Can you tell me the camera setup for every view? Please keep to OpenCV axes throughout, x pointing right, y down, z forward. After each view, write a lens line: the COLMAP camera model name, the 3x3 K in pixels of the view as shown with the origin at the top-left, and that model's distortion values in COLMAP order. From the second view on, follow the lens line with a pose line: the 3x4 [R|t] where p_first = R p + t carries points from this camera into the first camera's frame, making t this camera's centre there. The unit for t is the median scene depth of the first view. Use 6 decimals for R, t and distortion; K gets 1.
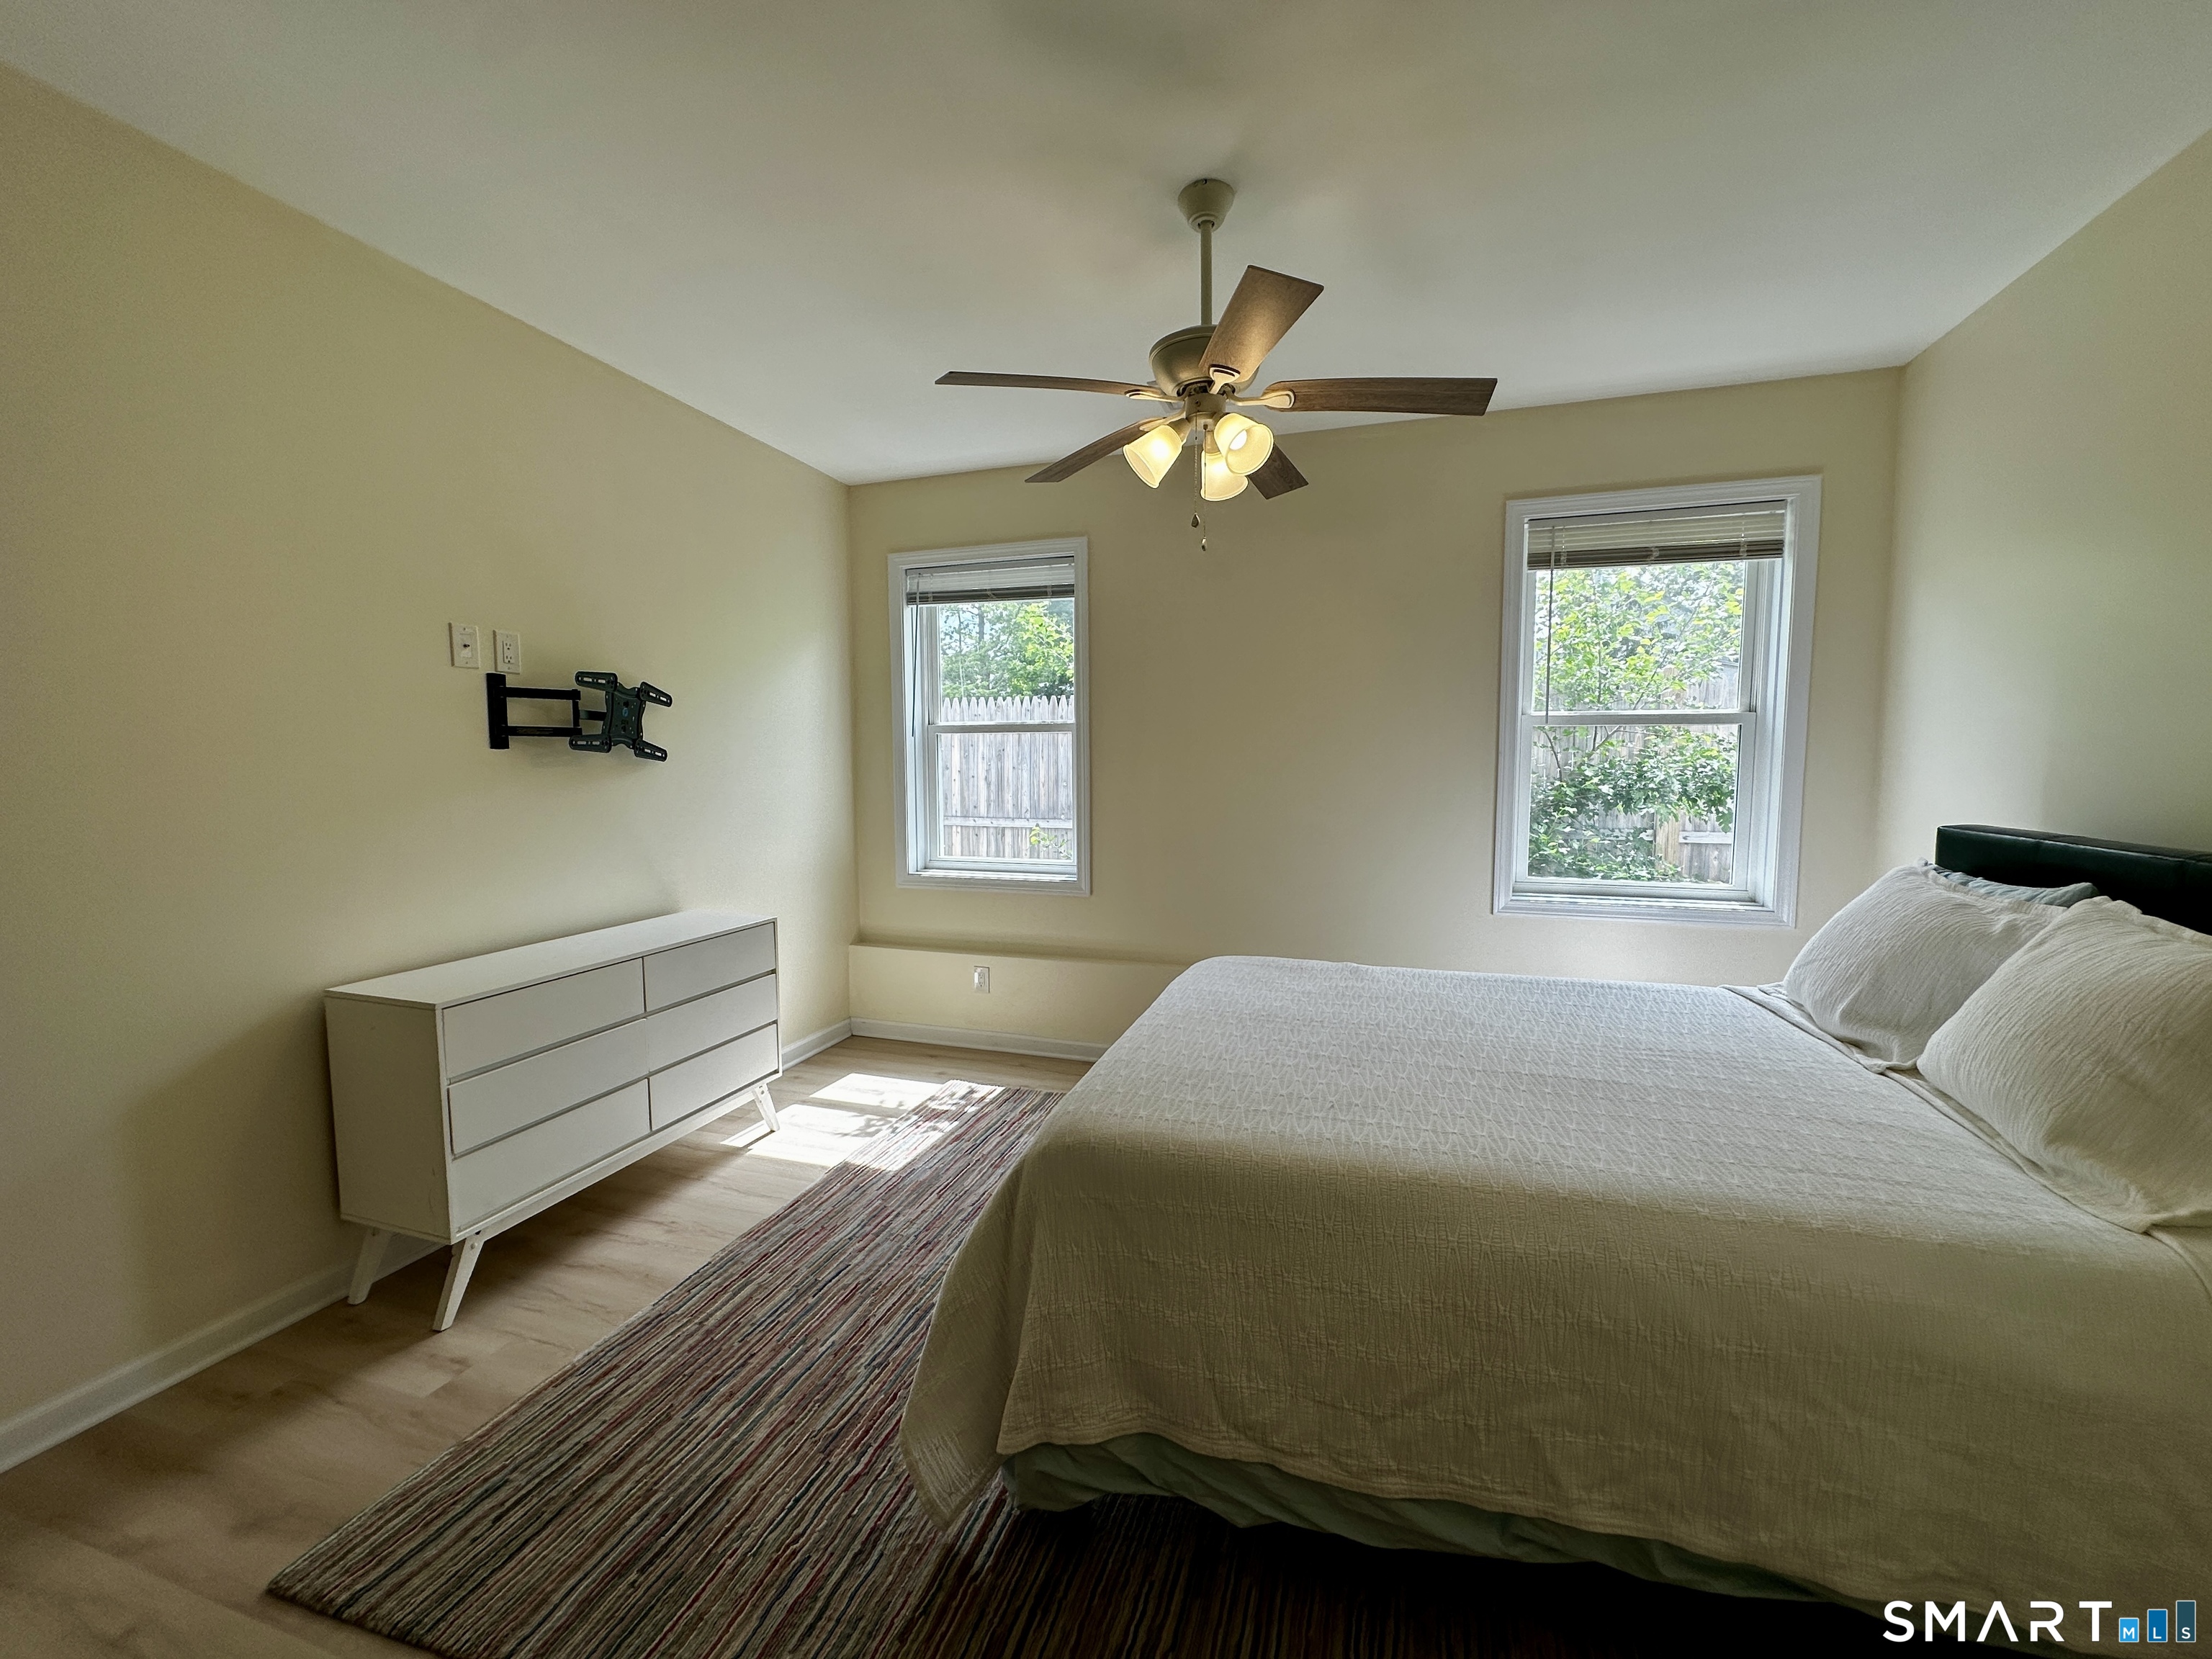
lens RADIAL K [[882.8, 0, 1103.8], [0, 882.8, 827.9], [0, 0, 1]] dist [-0.003455, 0.000918]
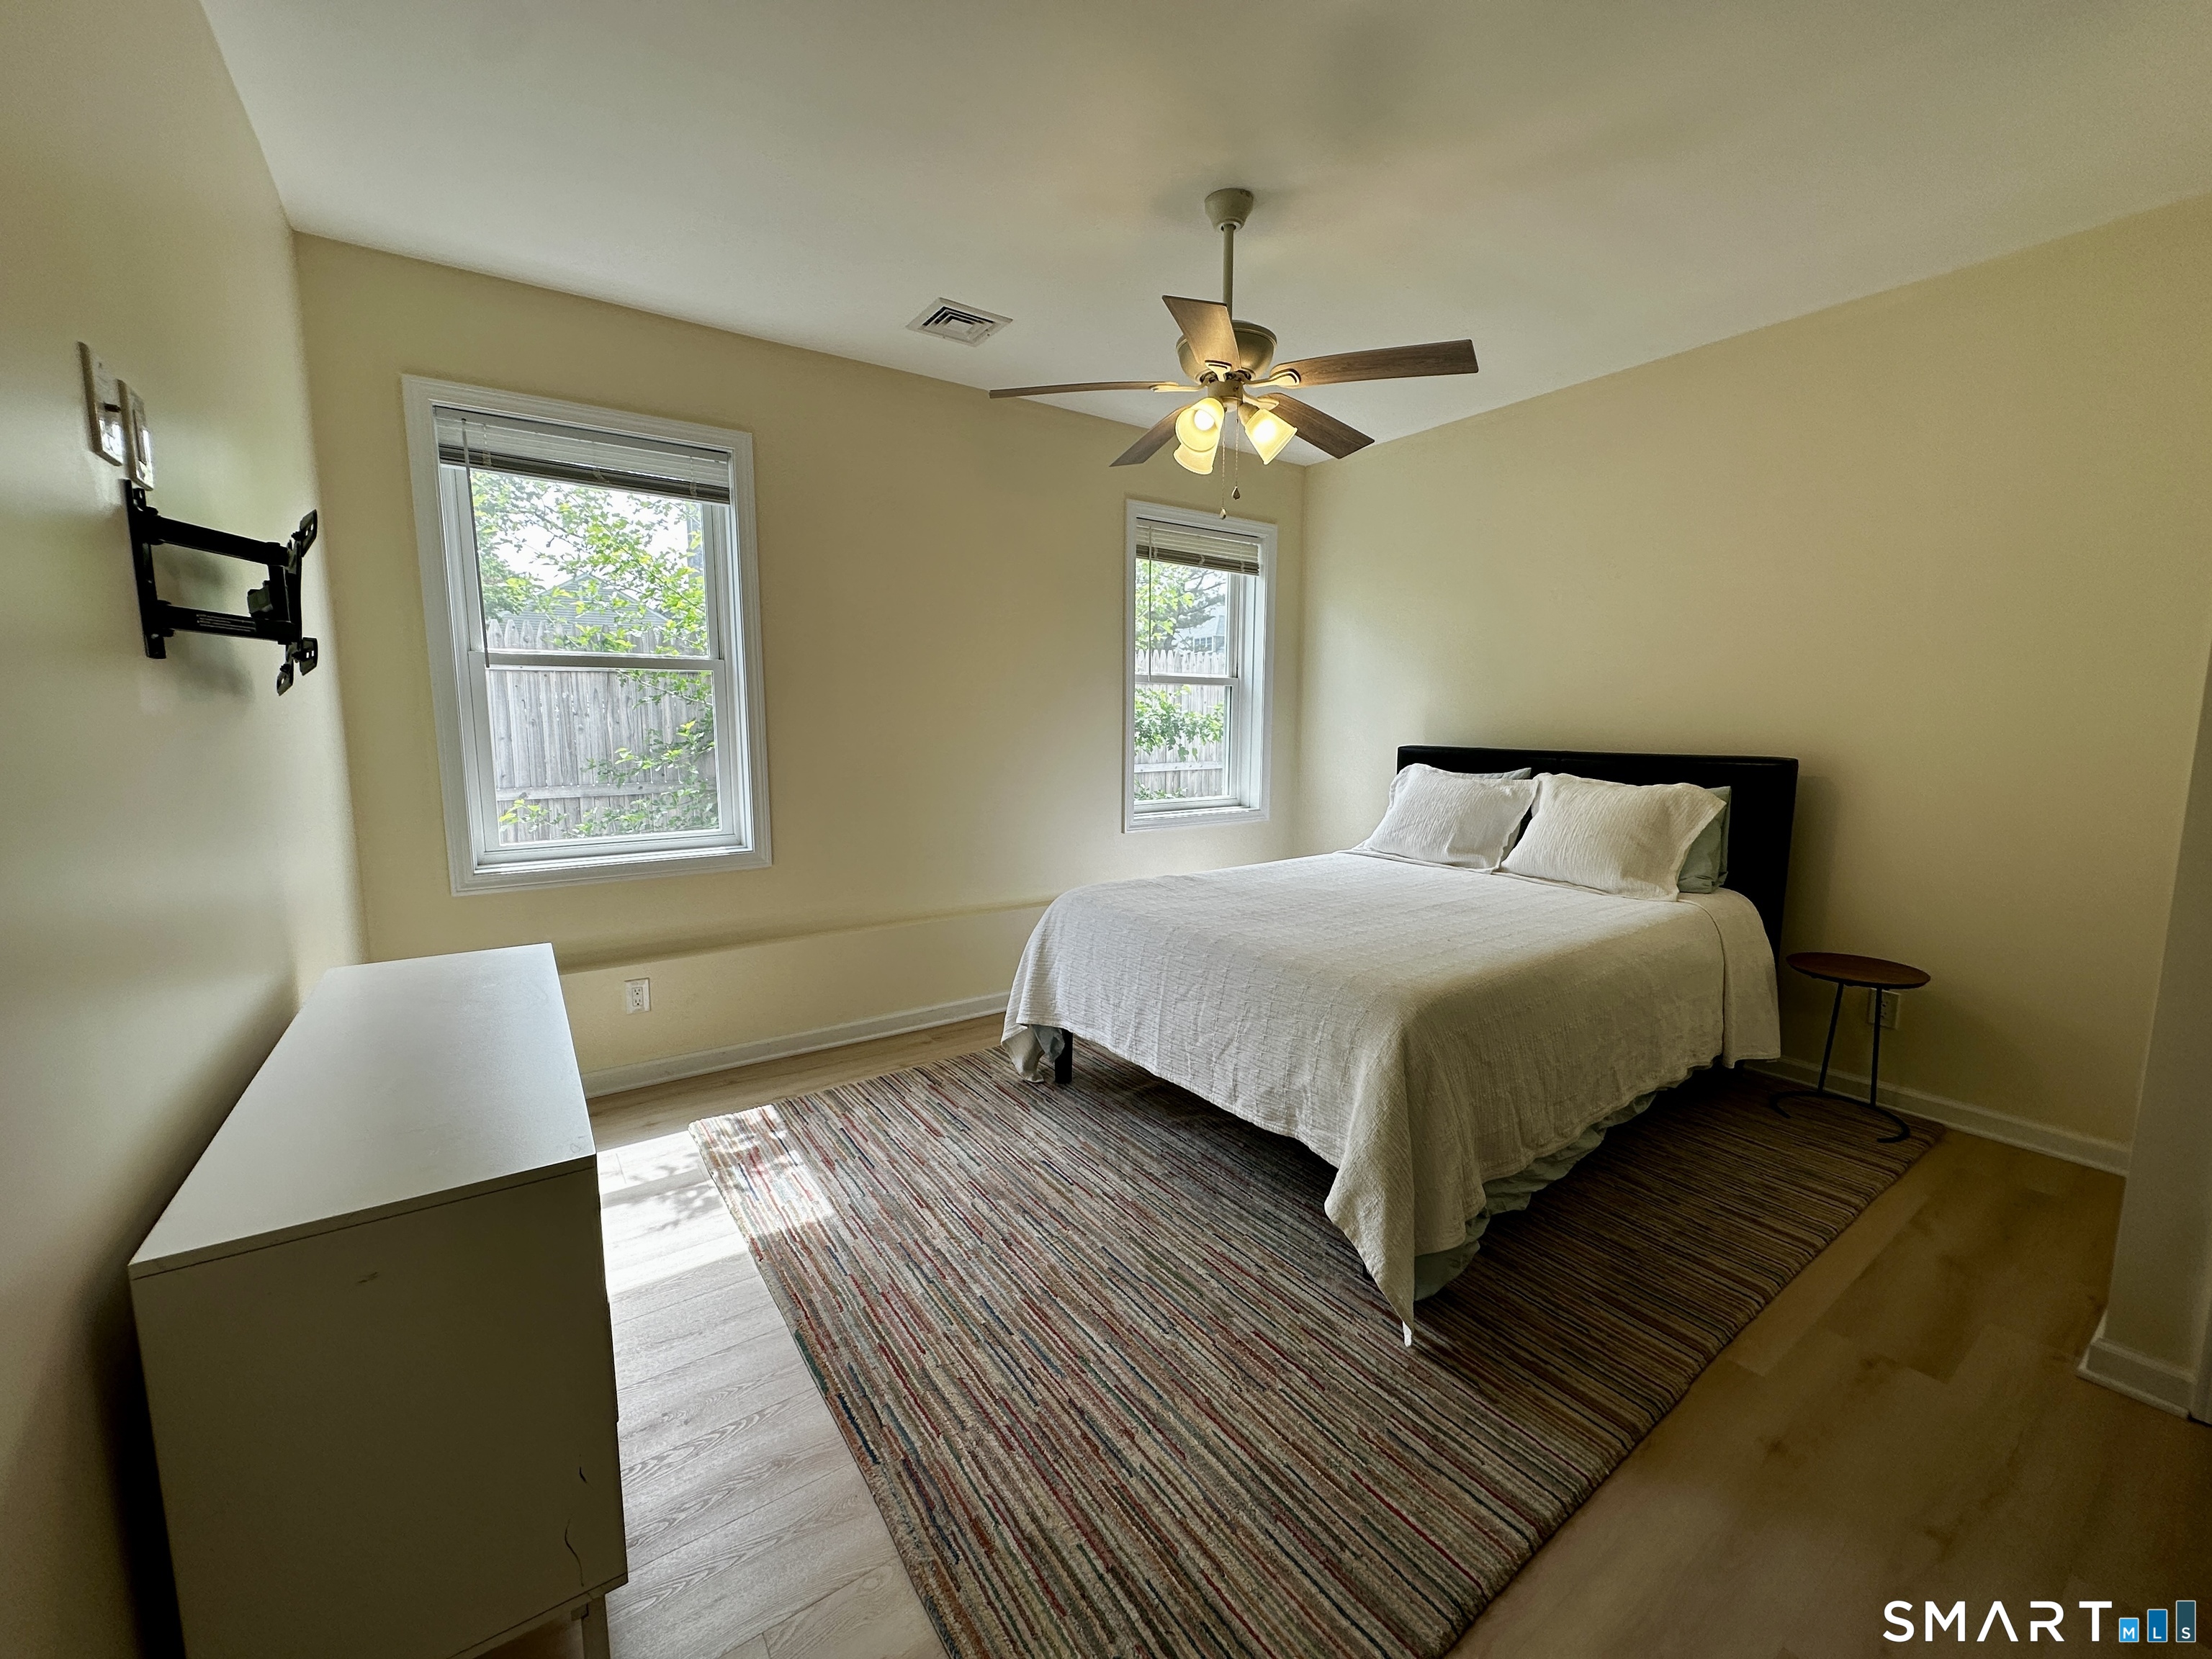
lens RADIAL K [[882.8, 0, 1103.8], [0, 882.8, 827.9], [0, 0, 1]] dist [-0.003455, 0.000918]
pose [[0.603986, -0.096854, 0.791088, -0.610968], [0.058222, 0.995298, 0.077404, -0.008519], [-0.794865, -0.000692, 0.606786, 0.282445]]
